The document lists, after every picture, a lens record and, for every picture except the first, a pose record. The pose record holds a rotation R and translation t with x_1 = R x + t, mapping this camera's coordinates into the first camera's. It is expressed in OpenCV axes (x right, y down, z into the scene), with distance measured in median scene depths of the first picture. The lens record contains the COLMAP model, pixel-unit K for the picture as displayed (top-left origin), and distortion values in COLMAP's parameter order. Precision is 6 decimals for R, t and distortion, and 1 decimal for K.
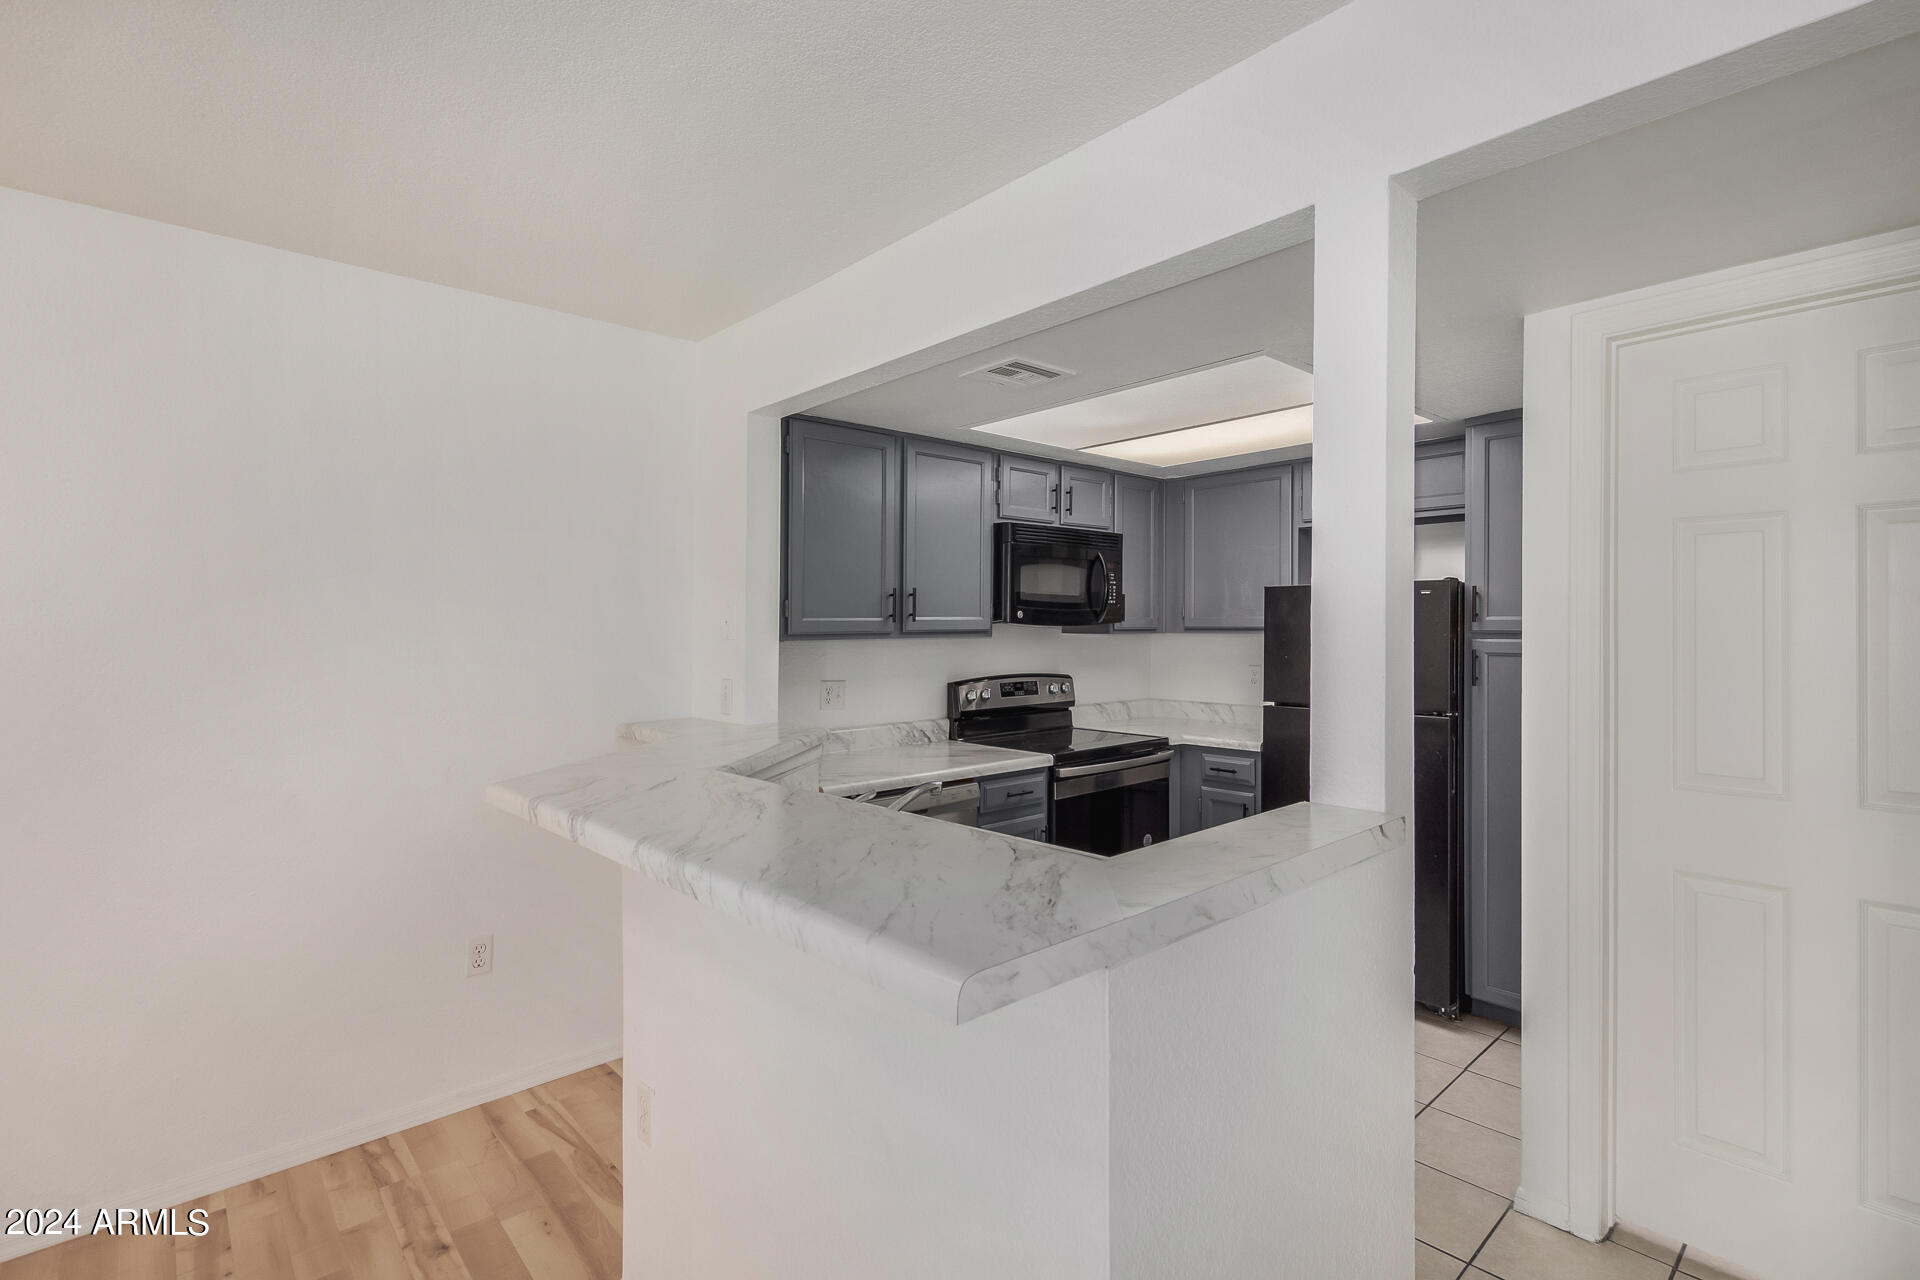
lens RADIAL K [[885.4, 0, 971.6], [0, 885.4, 629.6], [0, 0, 1]] dist [0.009411, -0.002397]
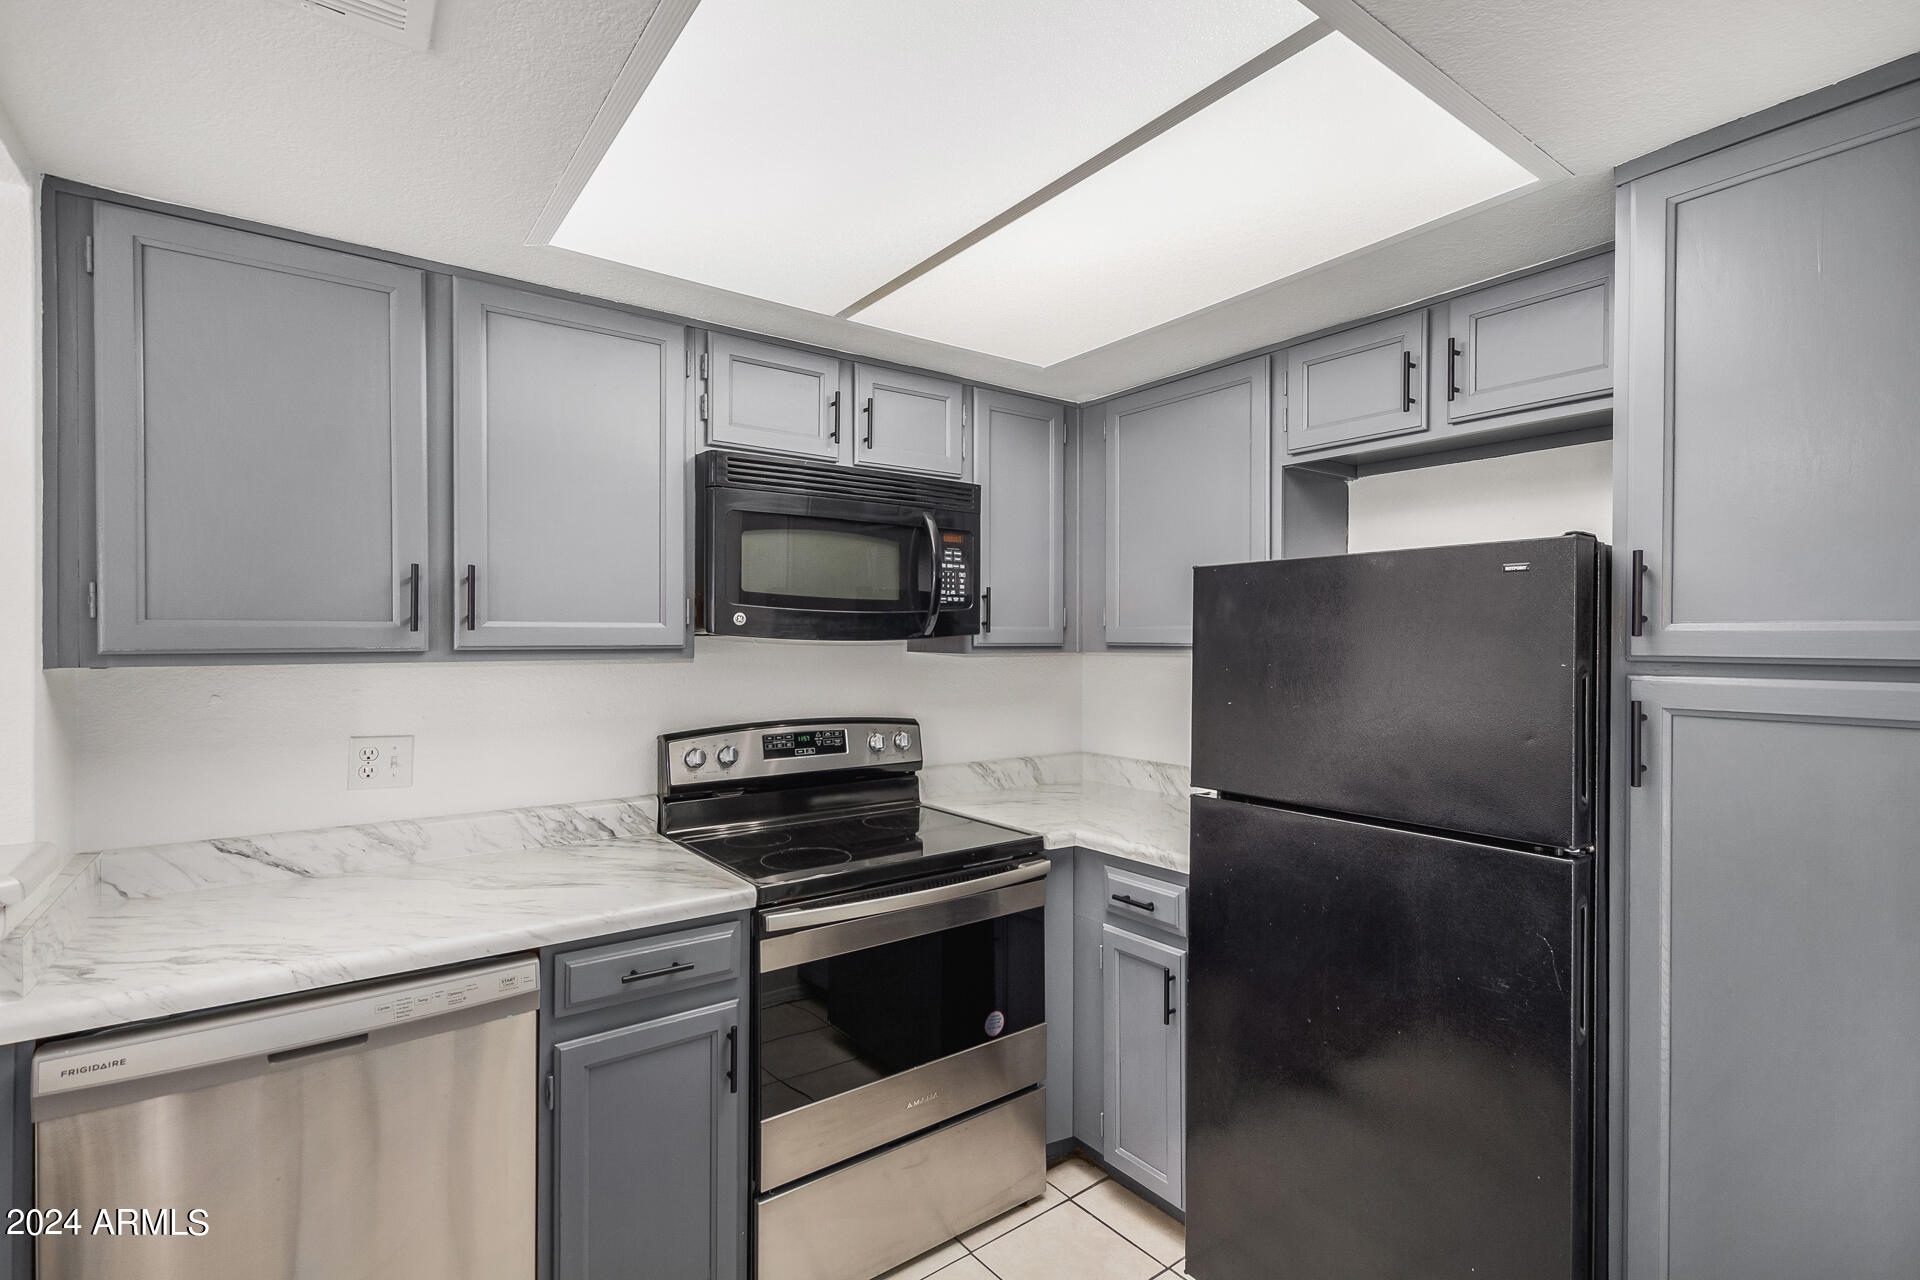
lens RADIAL K [[885.4, 0, 951.9], [0, 885.4, 637.6], [0, 0, 1]] dist [0.009411, -0.002397]
pose [[0.992915, 0.004711, -0.118737, 0.242159], [-0.005292, 0.999975, -0.004583, -0.003522], [0.118713, 0.005178, 0.992915, 0.447760]]
